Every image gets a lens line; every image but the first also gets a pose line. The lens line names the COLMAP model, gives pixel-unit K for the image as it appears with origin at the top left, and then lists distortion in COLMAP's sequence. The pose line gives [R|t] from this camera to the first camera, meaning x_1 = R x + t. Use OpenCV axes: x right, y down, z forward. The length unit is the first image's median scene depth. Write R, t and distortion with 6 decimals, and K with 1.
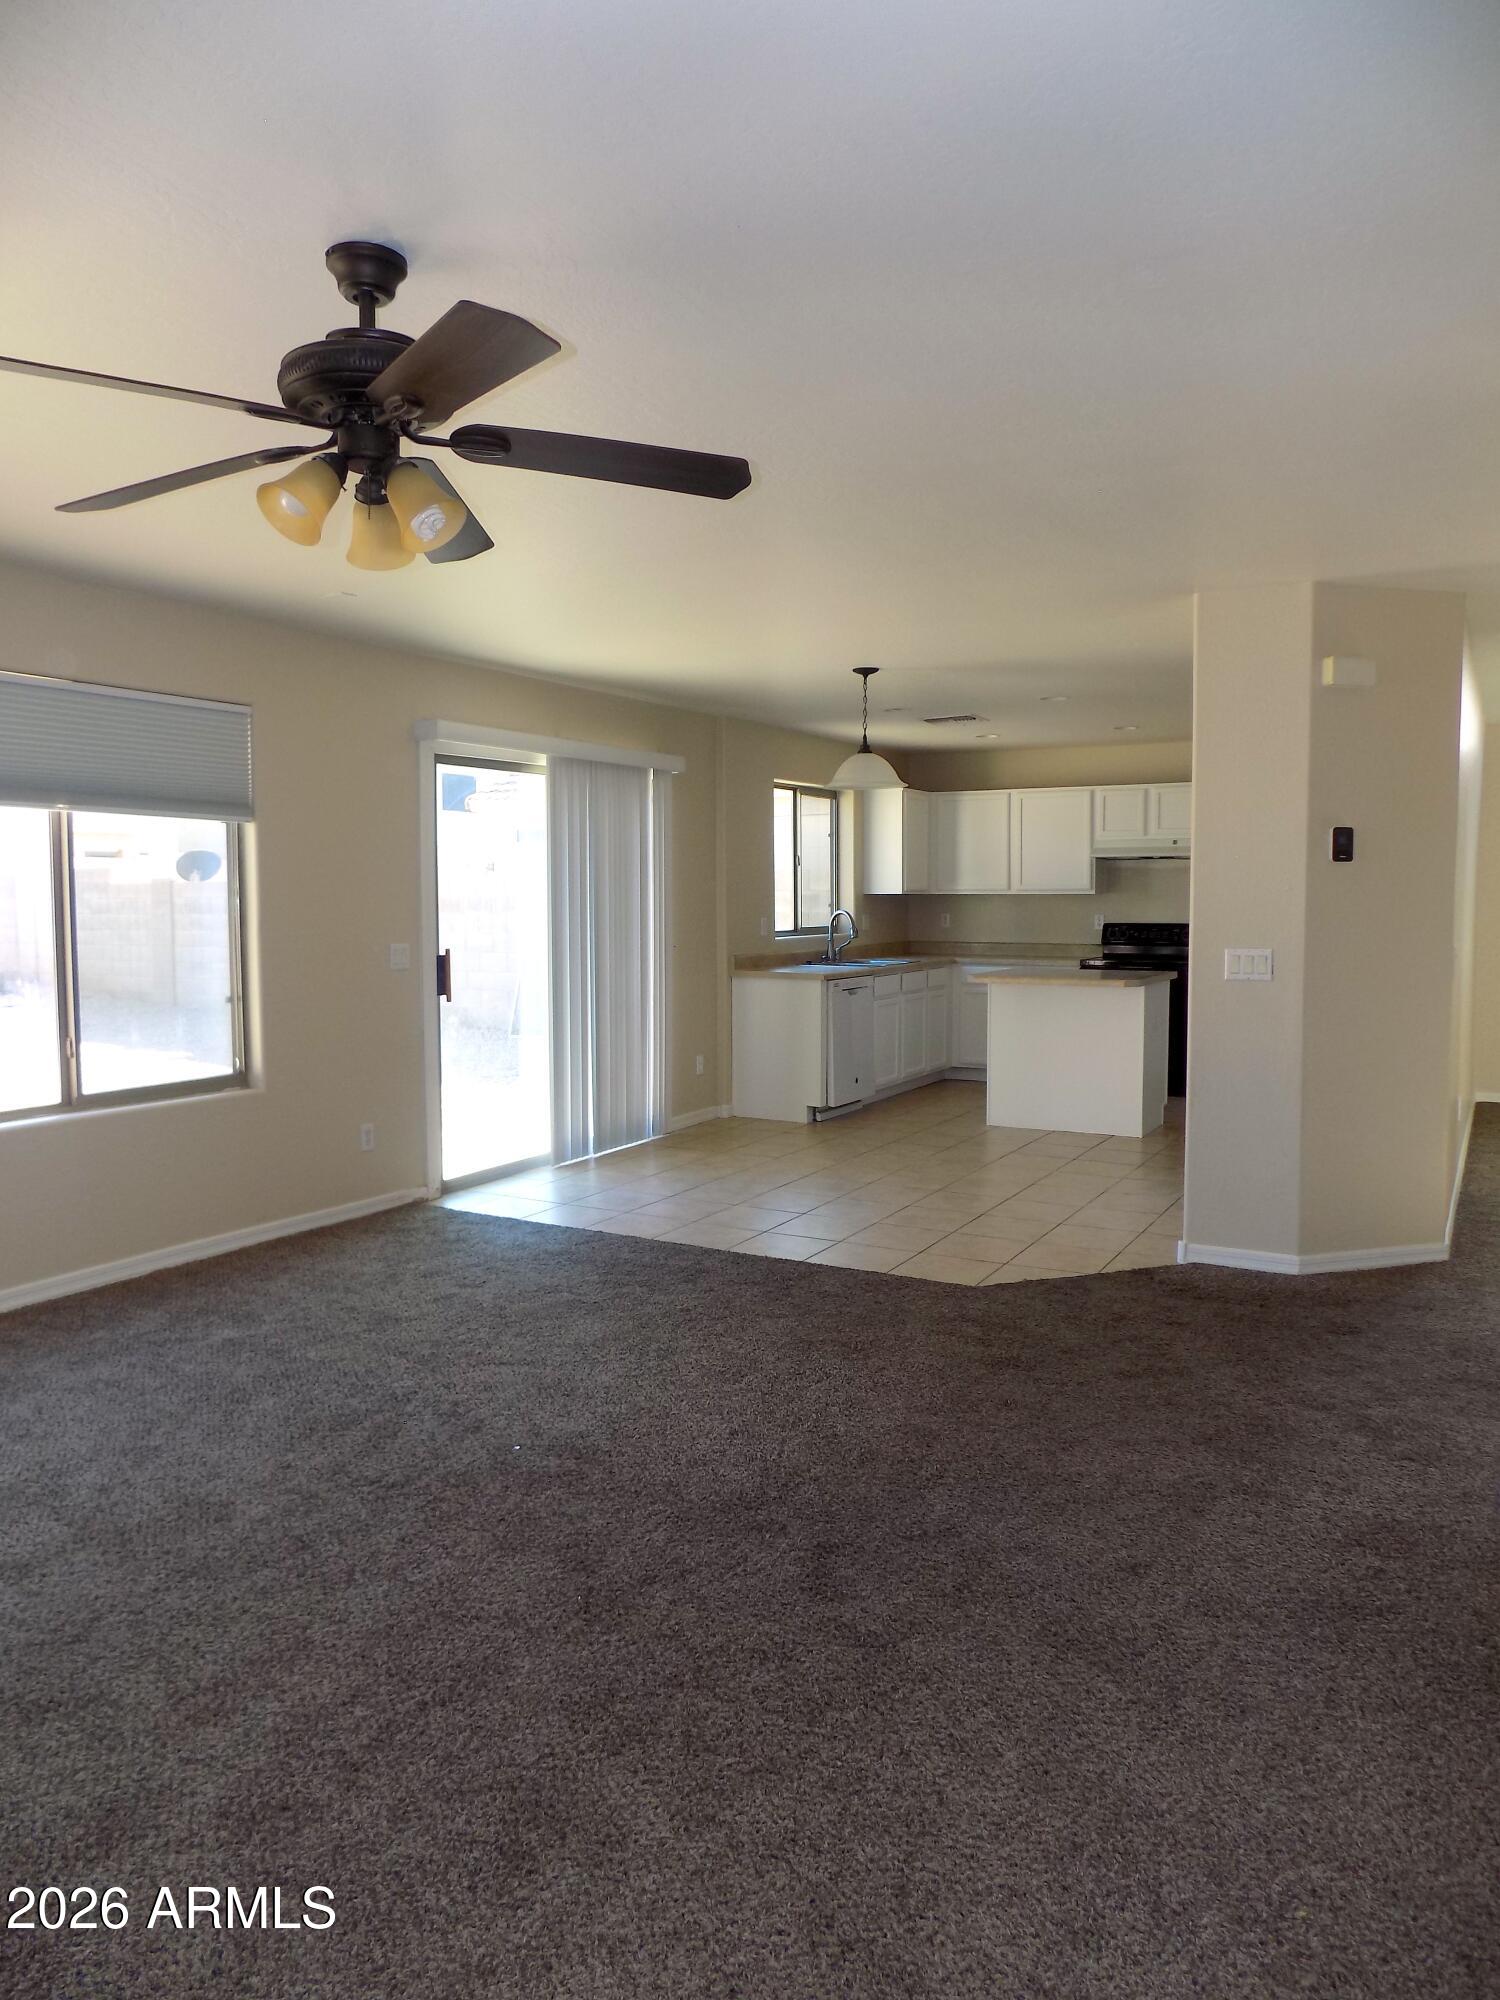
lens RADIAL K [[1351.2, 0, 750.0], [0, 1351.2, 1000.0], [0, 0, 1]] dist [-0.000468, -0.000031]
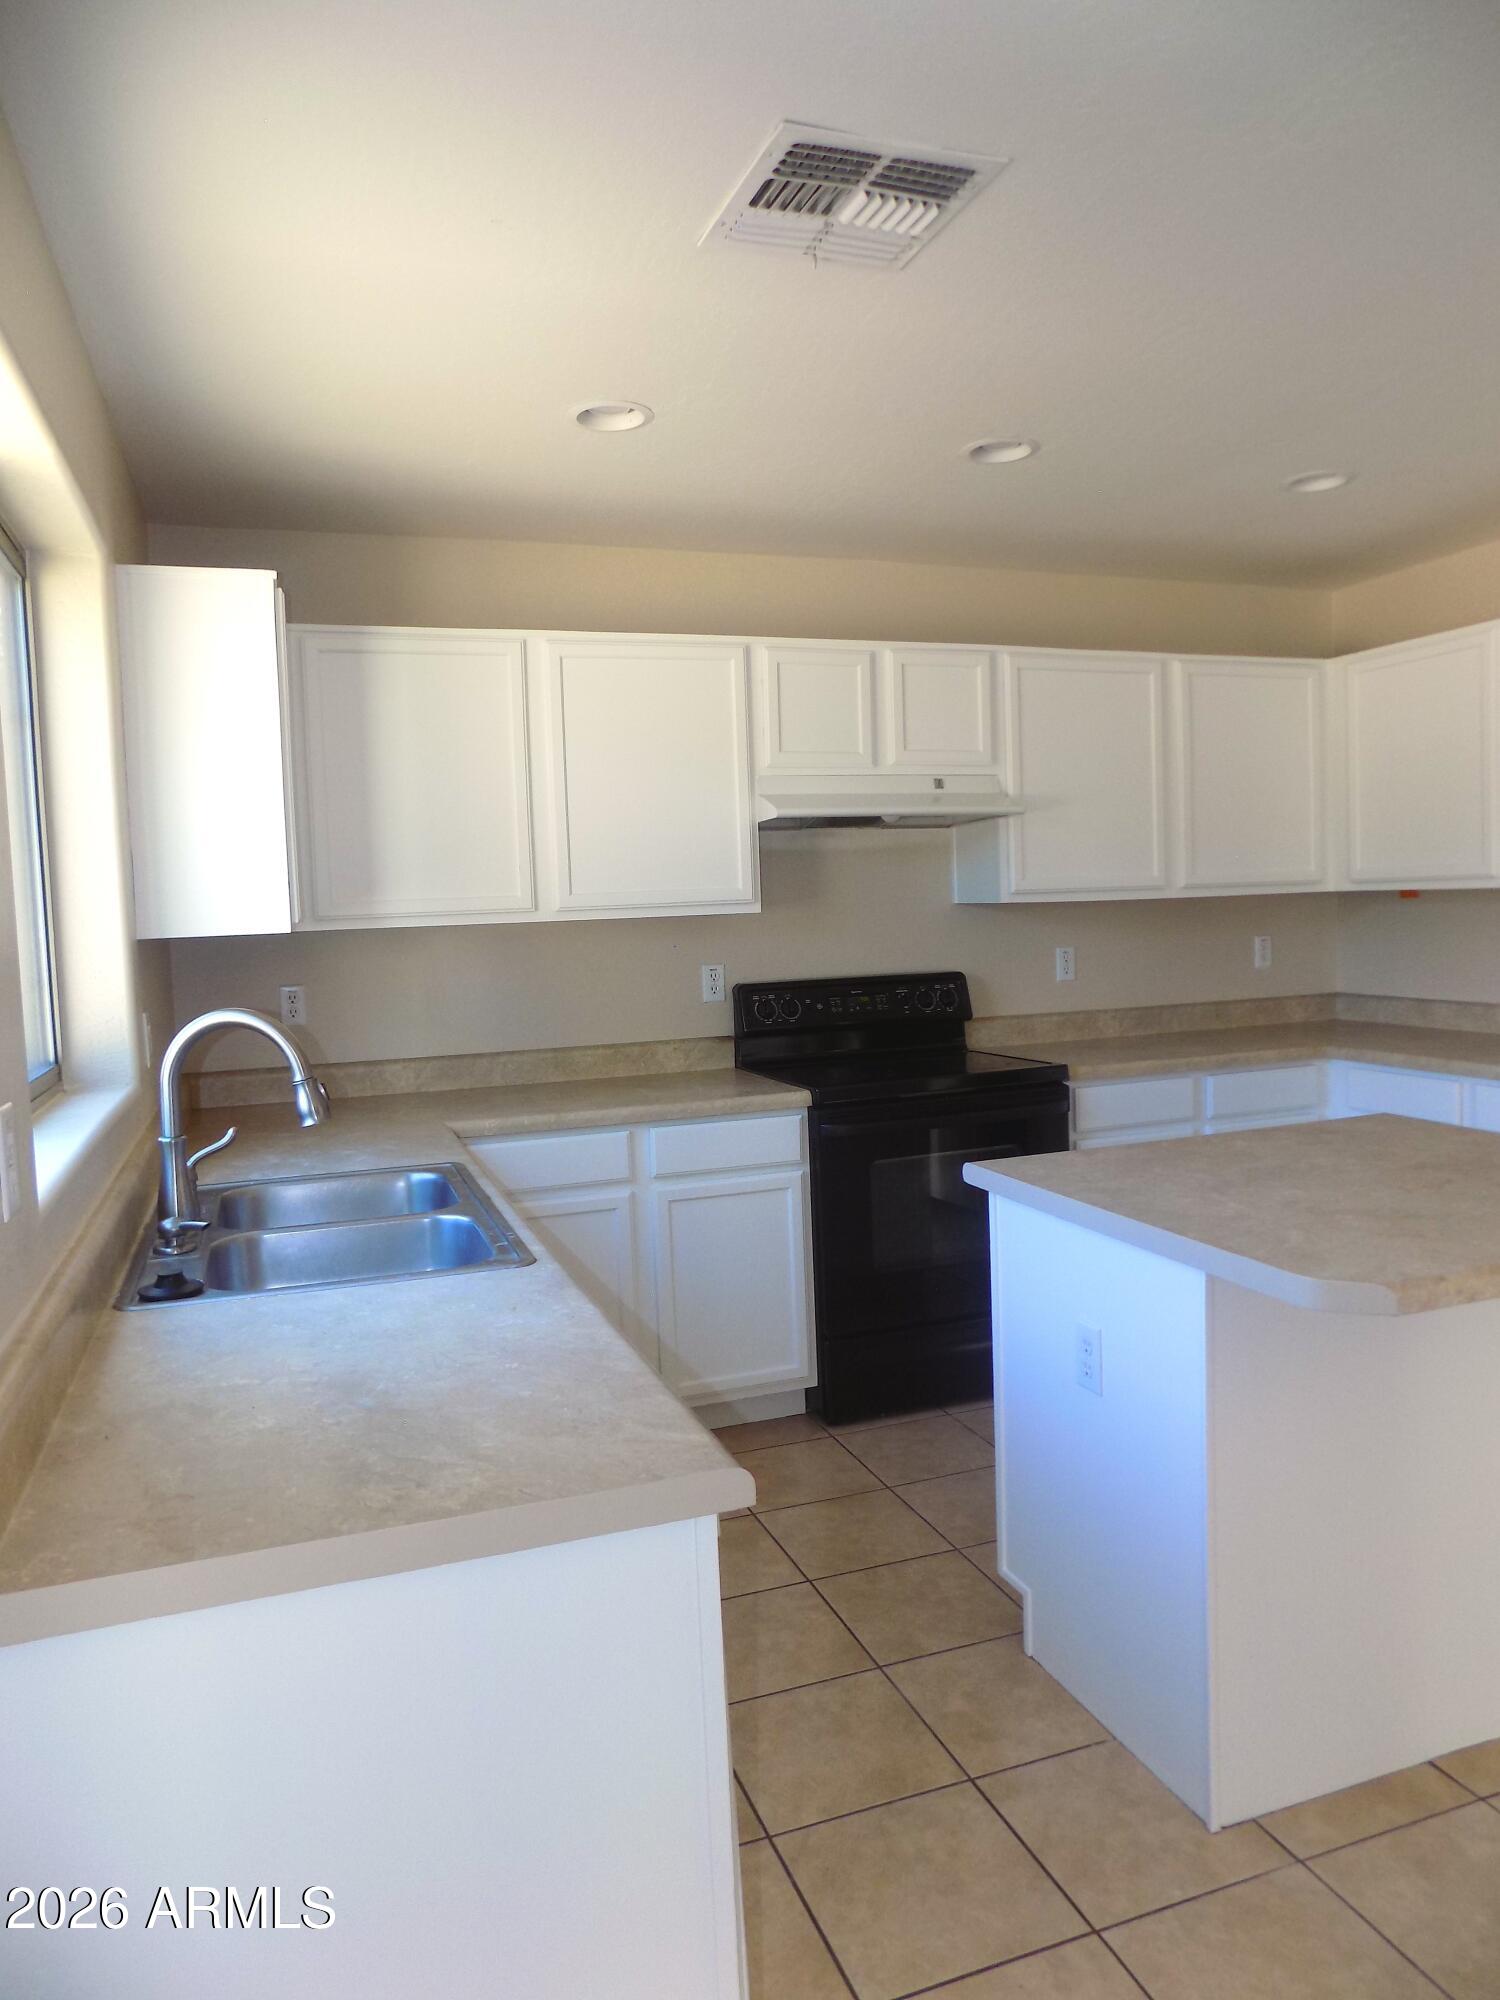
lens RADIAL K [[1351.2, 0, 750.0], [0, 1351.2, 1000.0], [0, 0, 1]] dist [-0.000468, -0.000031]
pose [[0.656033, -0.076048, 0.750891, -0.044505], [0.093374, 0.995445, 0.019238, -0.059683], [-0.748933, 0.057493, 0.660146, 0.728796]]
